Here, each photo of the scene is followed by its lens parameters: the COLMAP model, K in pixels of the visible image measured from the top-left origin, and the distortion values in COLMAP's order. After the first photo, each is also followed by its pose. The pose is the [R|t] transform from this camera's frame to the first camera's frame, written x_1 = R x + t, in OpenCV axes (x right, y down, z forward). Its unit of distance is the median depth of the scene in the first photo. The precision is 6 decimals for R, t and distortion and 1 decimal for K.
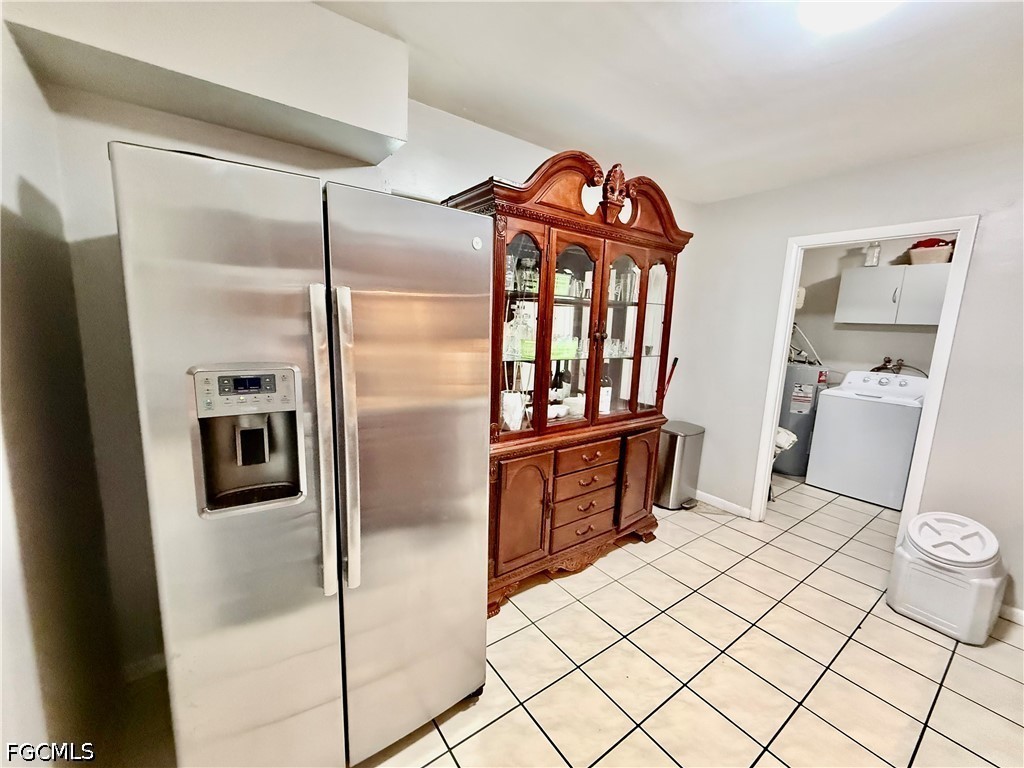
lens RADIAL K [[408.7, 0, 509.5], [0, 408.7, 381.1], [0, 0, 1]] dist [0.003406, 0.000284]
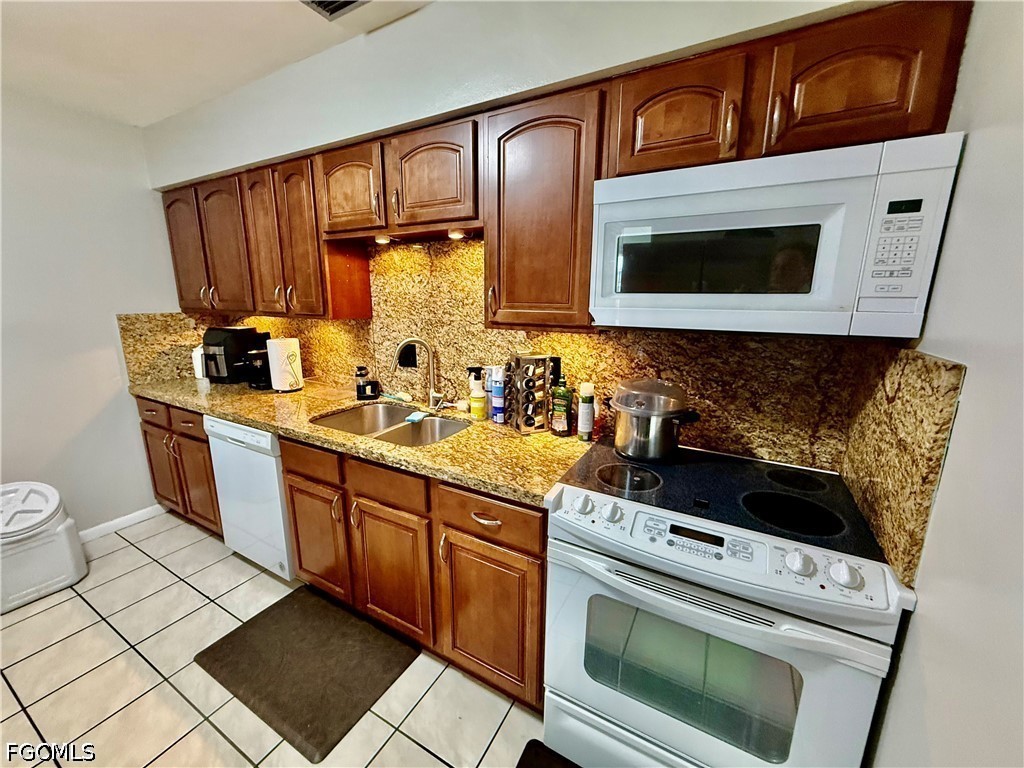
lens RADIAL K [[406.8, 0, 512.0], [0, 406.8, 384.0], [0, 0, 1]] dist [0.001143, 0.000470]
pose [[-0.417307, -0.232732, 0.878459, -0.126811], [0.114198, 0.945559, 0.304757, -0.034928], [-0.901562, 0.227496, -0.368011, 0.168974]]
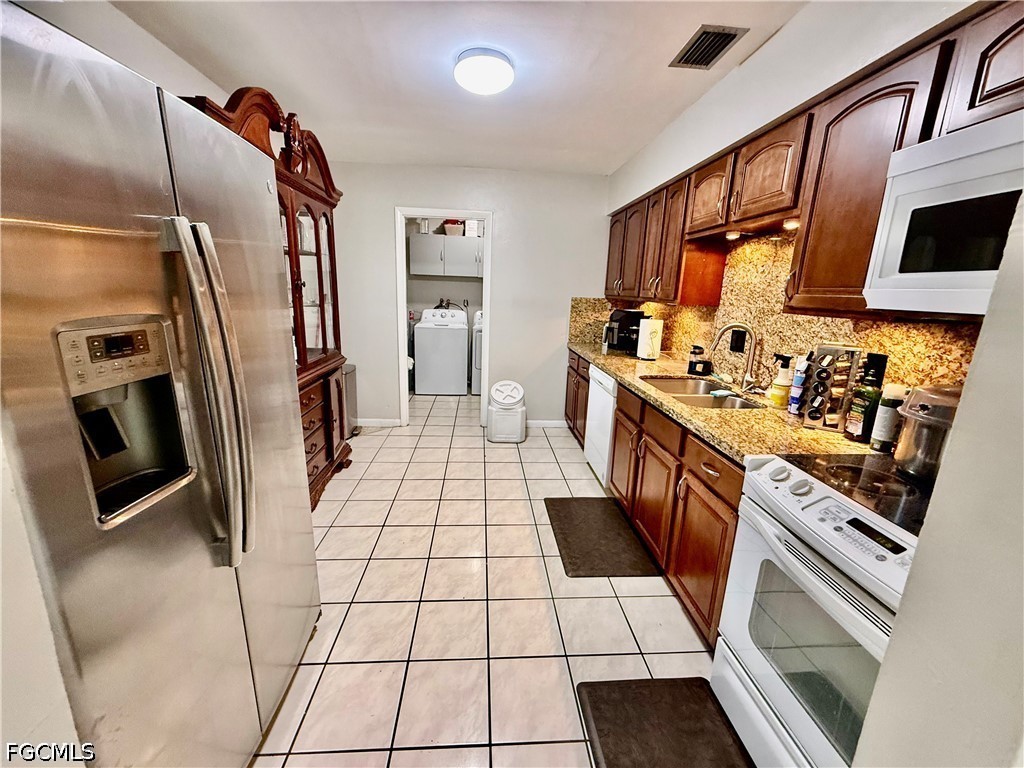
lens RADIAL K [[408.7, 0, 509.5], [0, 408.7, 381.1], [0, 0, 1]] dist [0.003406, 0.000284]
pose [[0.531736, -0.206691, 0.821301, -0.306229], [0.113305, 0.978406, 0.172871, 0.008249], [-0.839297, 0.001136, 0.543672, -0.009380]]
